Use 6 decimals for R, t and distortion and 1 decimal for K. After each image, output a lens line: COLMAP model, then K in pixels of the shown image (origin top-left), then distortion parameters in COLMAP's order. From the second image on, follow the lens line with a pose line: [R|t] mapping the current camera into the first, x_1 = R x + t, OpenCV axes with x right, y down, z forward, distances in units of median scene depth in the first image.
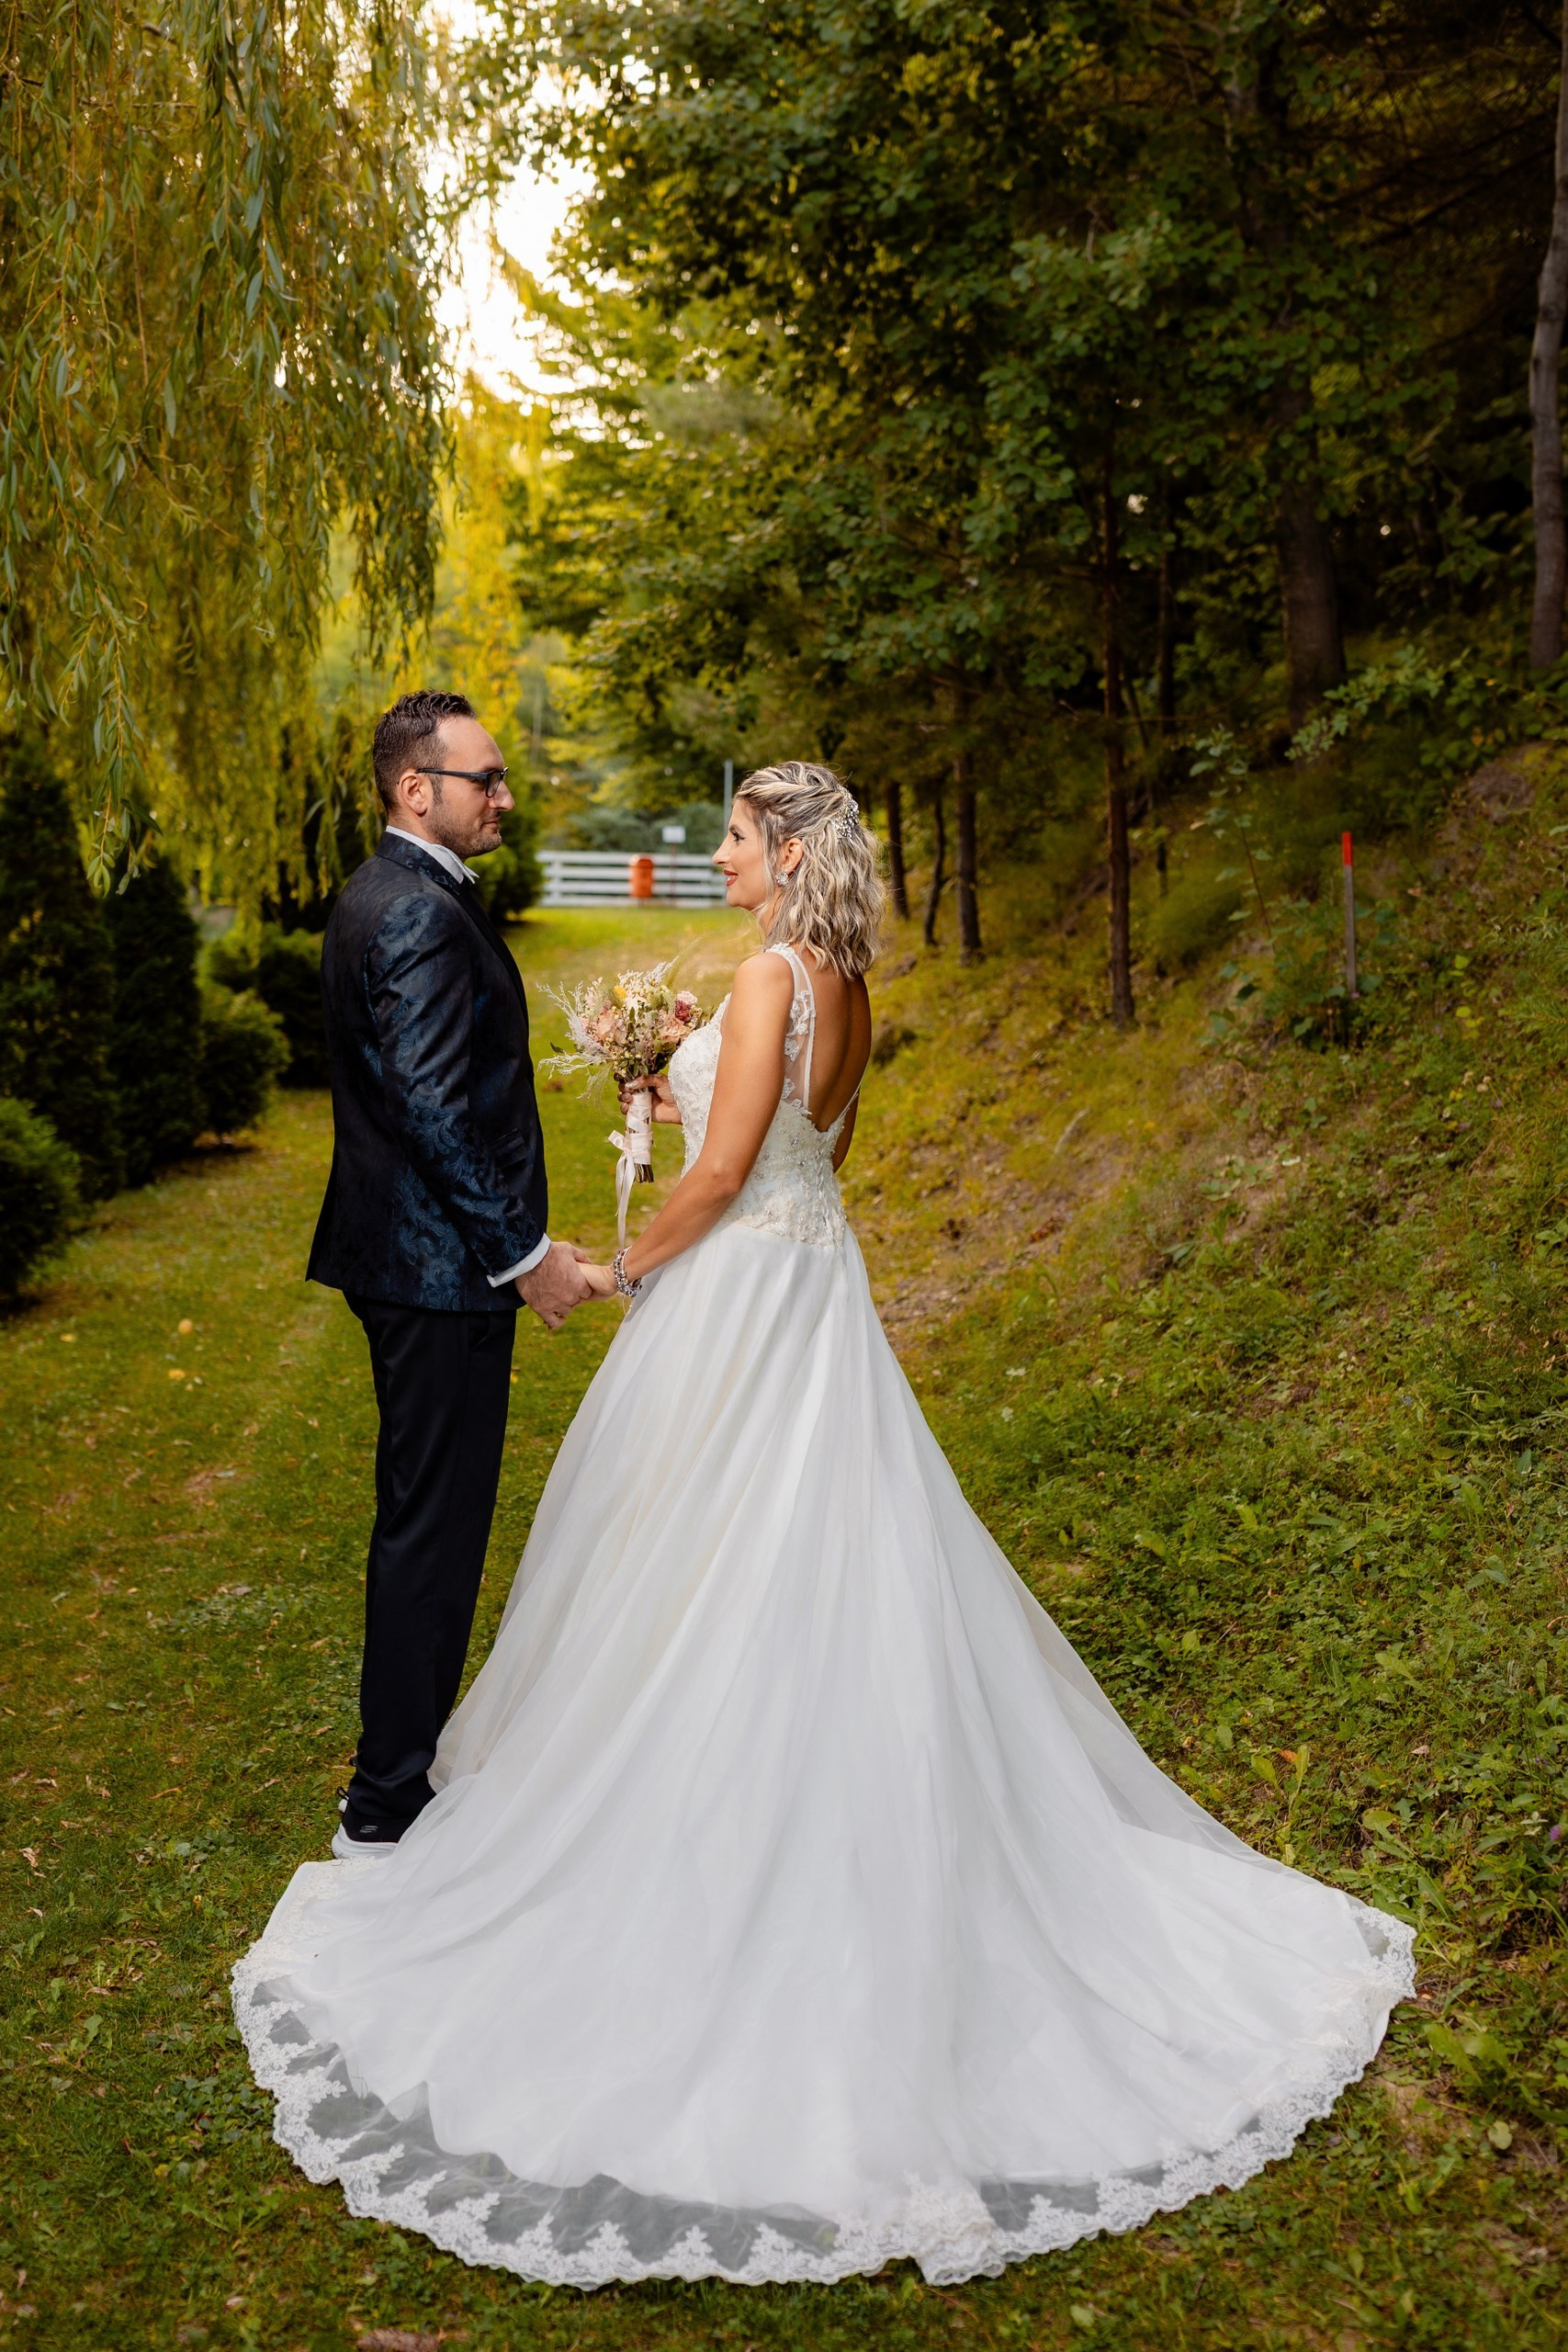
lens RADIAL K [[2340.6, 0, 750.1], [0, 2340.6, 1133.0], [0, 0, 1]] dist [0.003309, -0.037149]
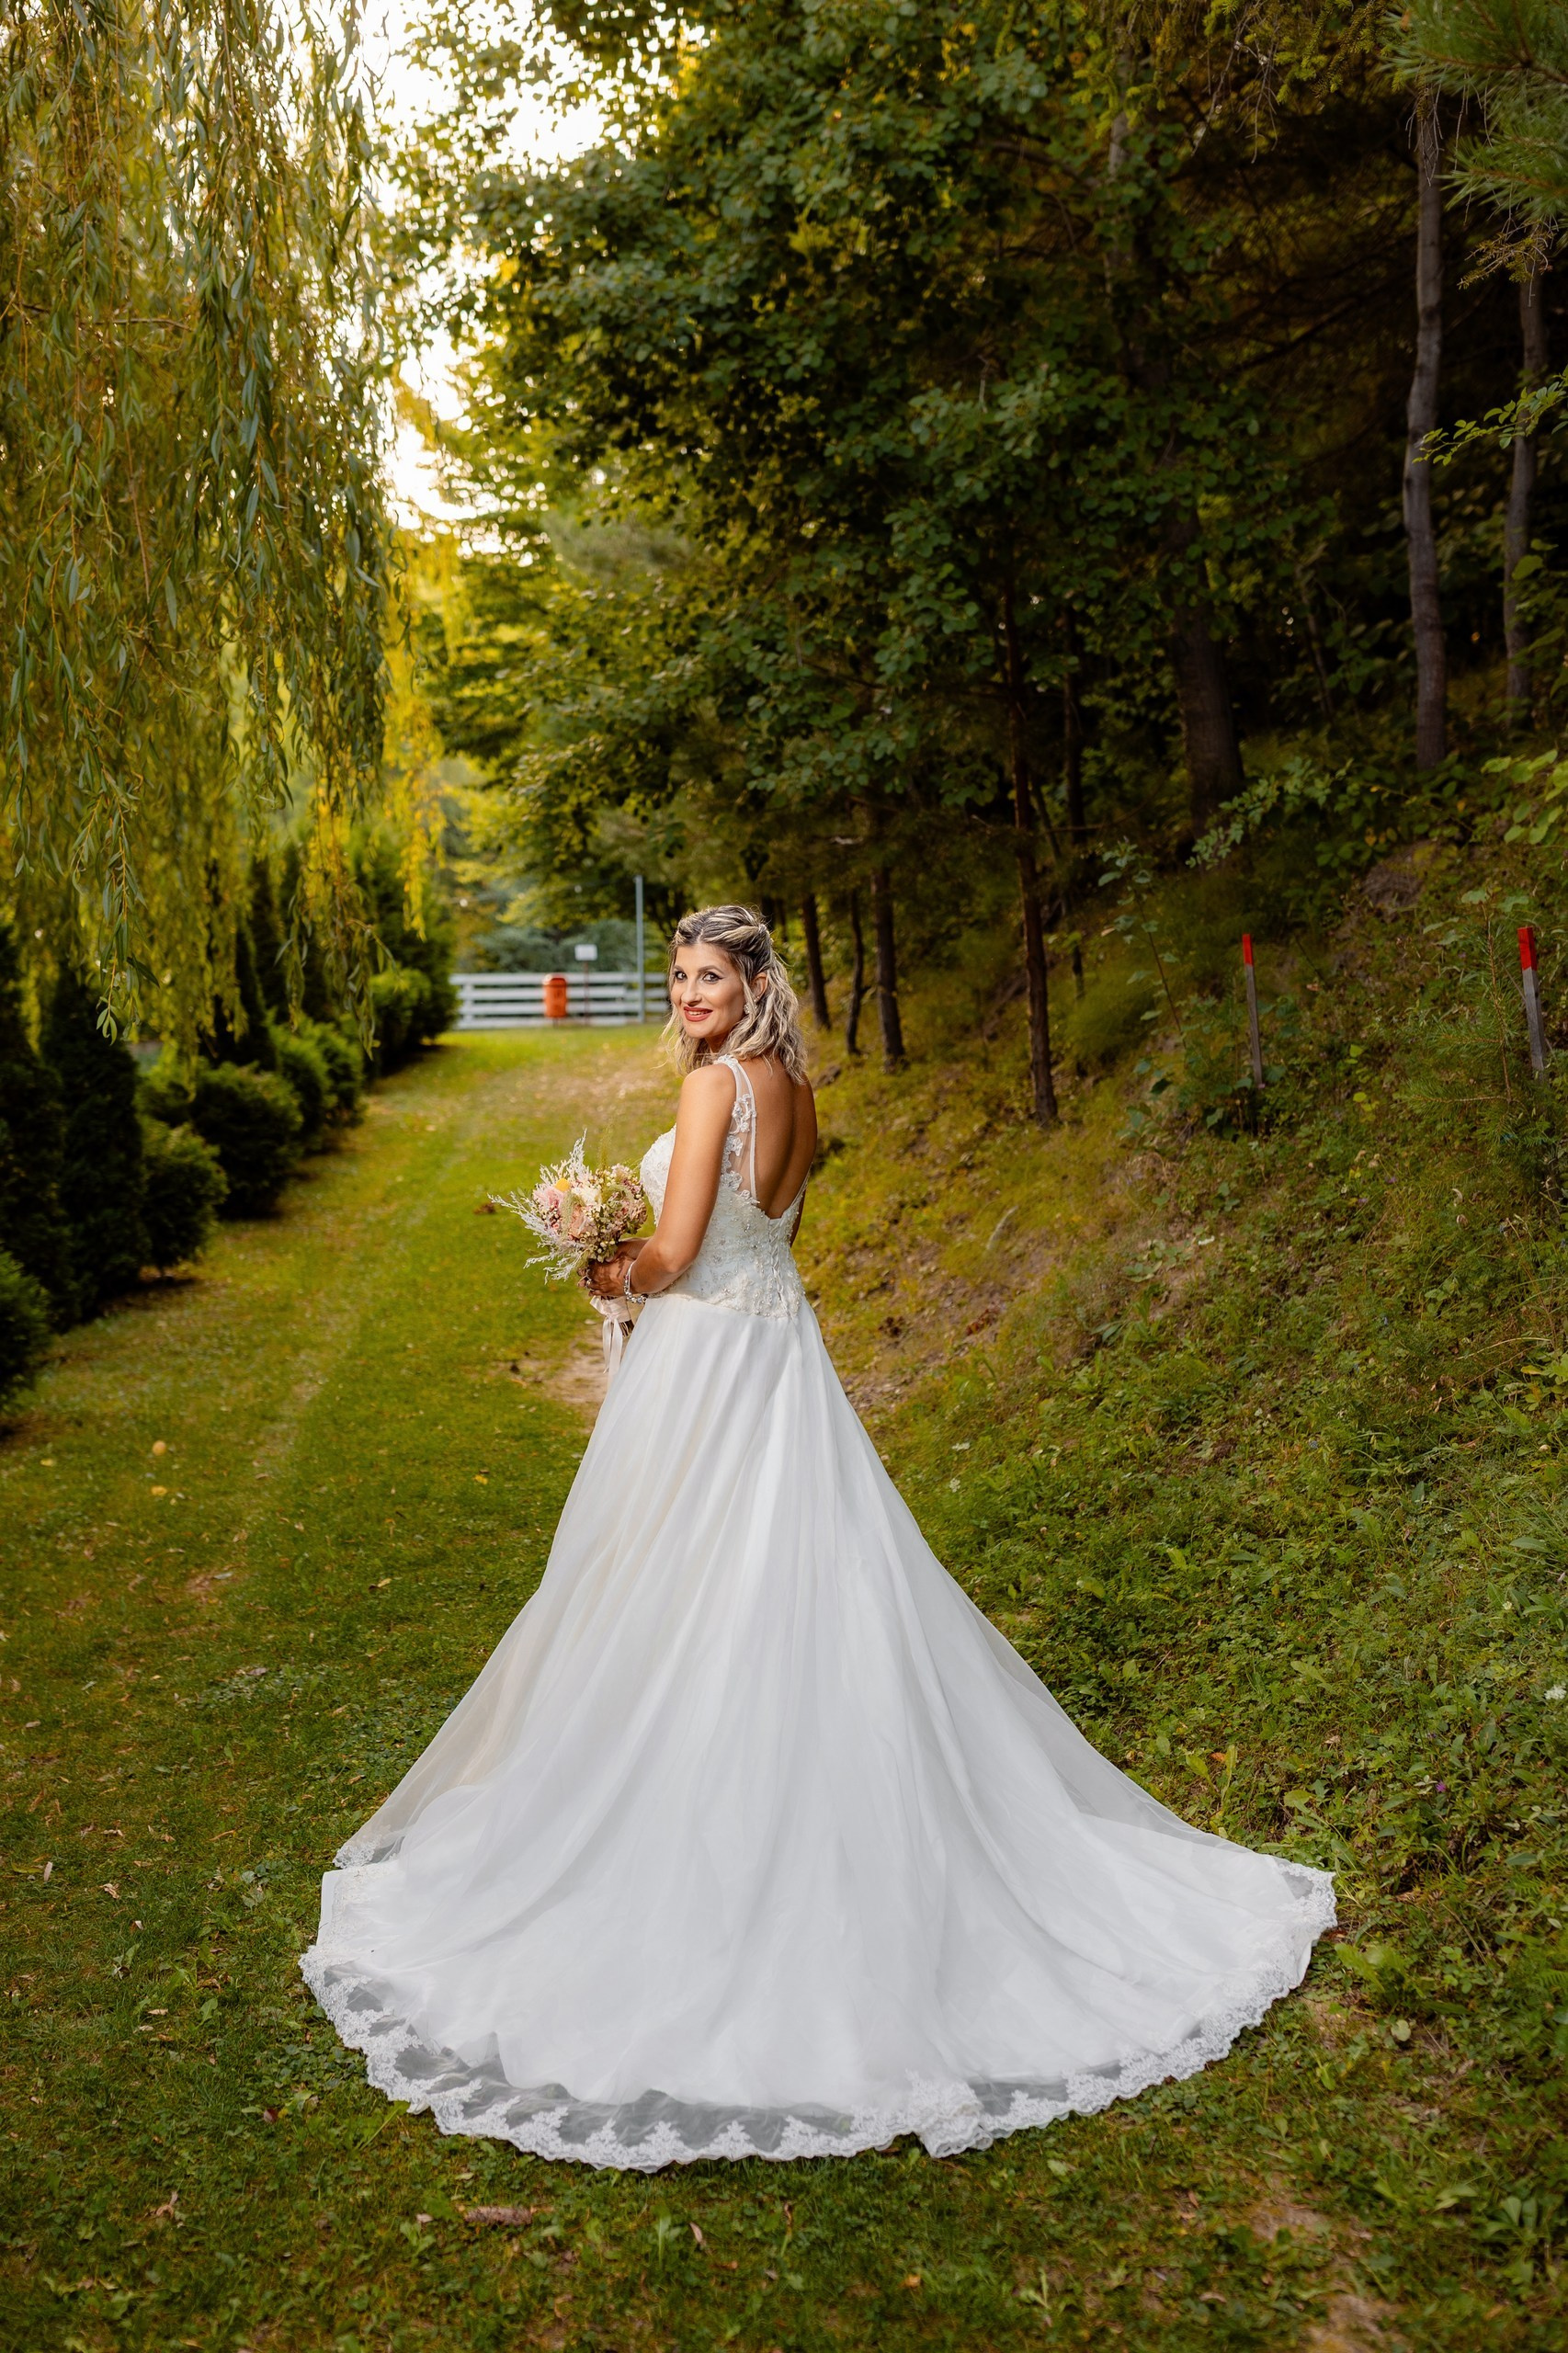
lens RADIAL K [[2497.0, 0, 716.1], [0, 2497.0, 1147.2], [0, 0, 1]] dist [0.008455, -0.013588]
pose [[0.998944, -0.038650, 0.024825, -0.018308], [0.039735, 0.998203, -0.044848, 0.009809], [-0.023047, 0.045787, 0.998685, -0.124259]]
